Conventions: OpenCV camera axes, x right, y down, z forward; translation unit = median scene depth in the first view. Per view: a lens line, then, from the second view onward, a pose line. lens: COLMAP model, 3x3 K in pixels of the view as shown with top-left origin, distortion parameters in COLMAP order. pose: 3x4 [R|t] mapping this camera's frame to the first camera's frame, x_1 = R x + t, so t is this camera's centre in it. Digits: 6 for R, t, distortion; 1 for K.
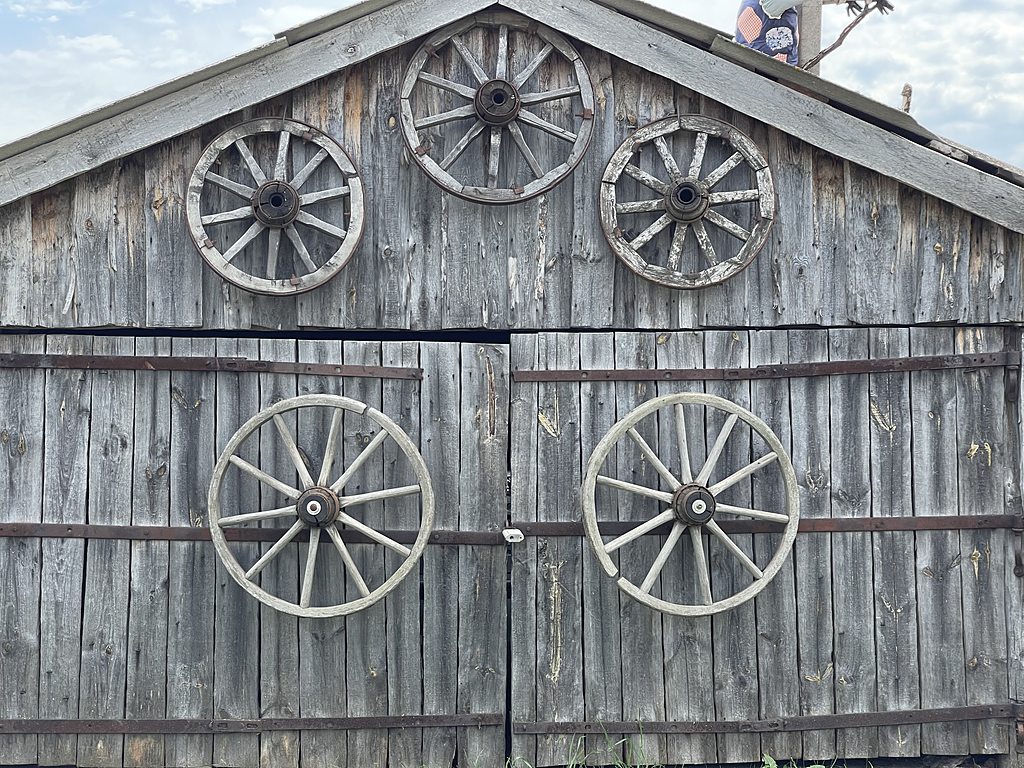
lens RADIAL K [[1939.5, 0, 488.2], [0, 1939.5, 397.4], [0, 0, 1]] dist [0.066155, 0.440930]
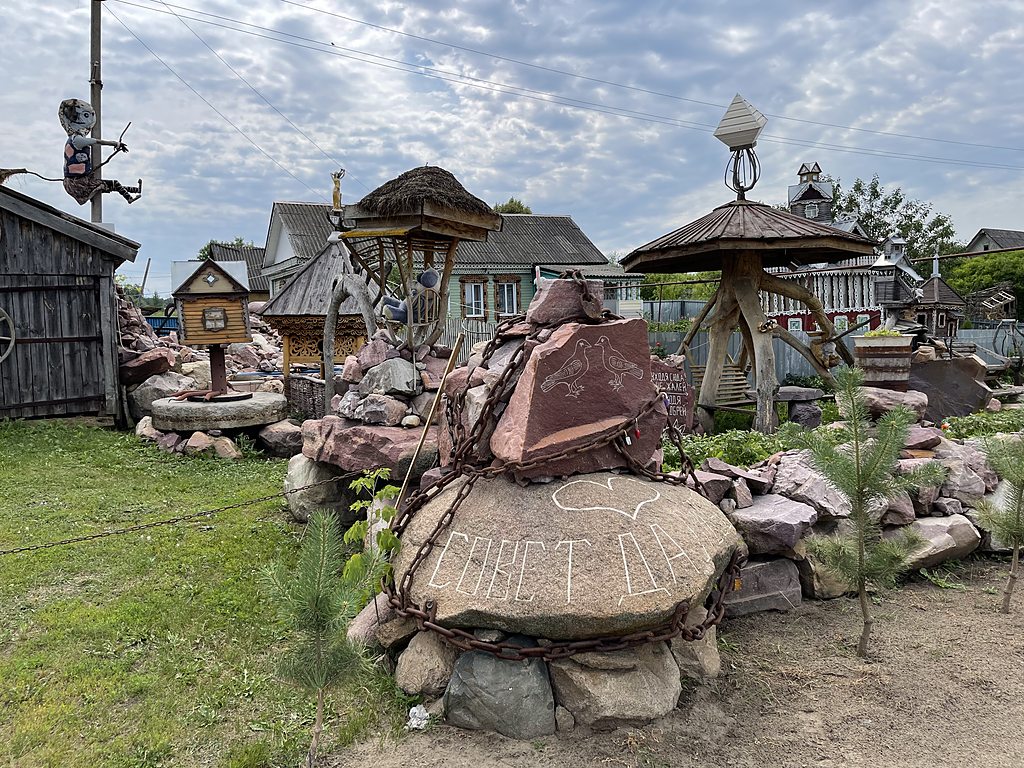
lens RADIAL K [[777.8, 0, 531.9], [0, 777.8, 384.7], [0, 0, 1]] dist [0.009176, 0.002417]
pose [[0.866560, -0.046554, 0.496896, 0.247160], [-0.013899, 0.993002, 0.117273, -0.020527], [-0.498879, -0.108530, 0.859849, -0.452200]]
